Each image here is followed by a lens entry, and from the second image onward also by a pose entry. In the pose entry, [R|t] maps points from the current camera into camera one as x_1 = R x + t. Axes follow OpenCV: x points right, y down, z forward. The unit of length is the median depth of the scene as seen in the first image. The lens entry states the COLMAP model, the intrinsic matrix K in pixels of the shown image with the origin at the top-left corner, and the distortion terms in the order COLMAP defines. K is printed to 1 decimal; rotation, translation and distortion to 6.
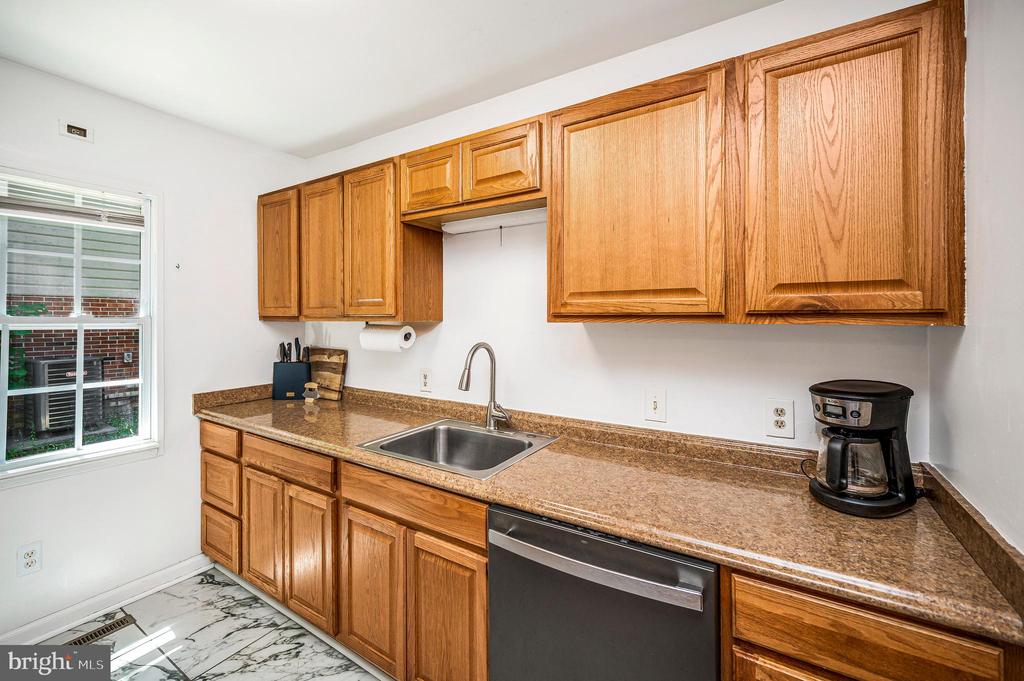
lens RADIAL K [[414.2, 0, 495.8], [0, 414.2, 317.2], [0, 0, 1]] dist [0.003028, -0.000934]
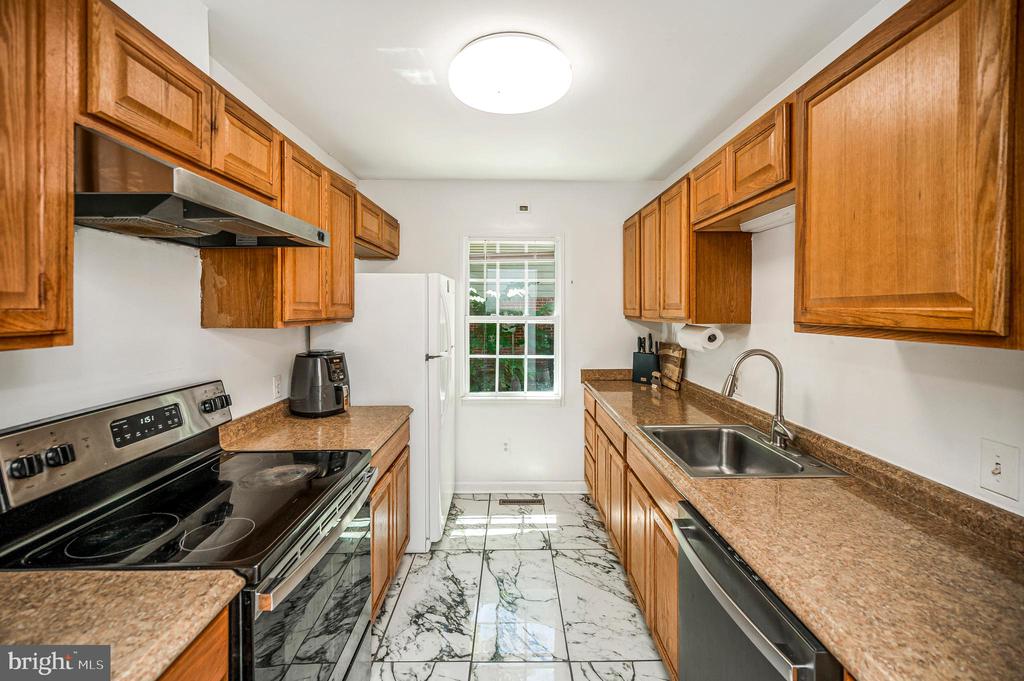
lens RADIAL K [[414.2, 0, 532.0], [0, 414.2, 314.0], [0, 0, 1]] dist [0.003028, -0.000934]
pose [[0.571810, 0.007677, -0.820350, 0.434196], [0.004021, 0.999918, 0.012160, -0.032173], [0.820377, -0.010252, 0.571732, 0.041172]]
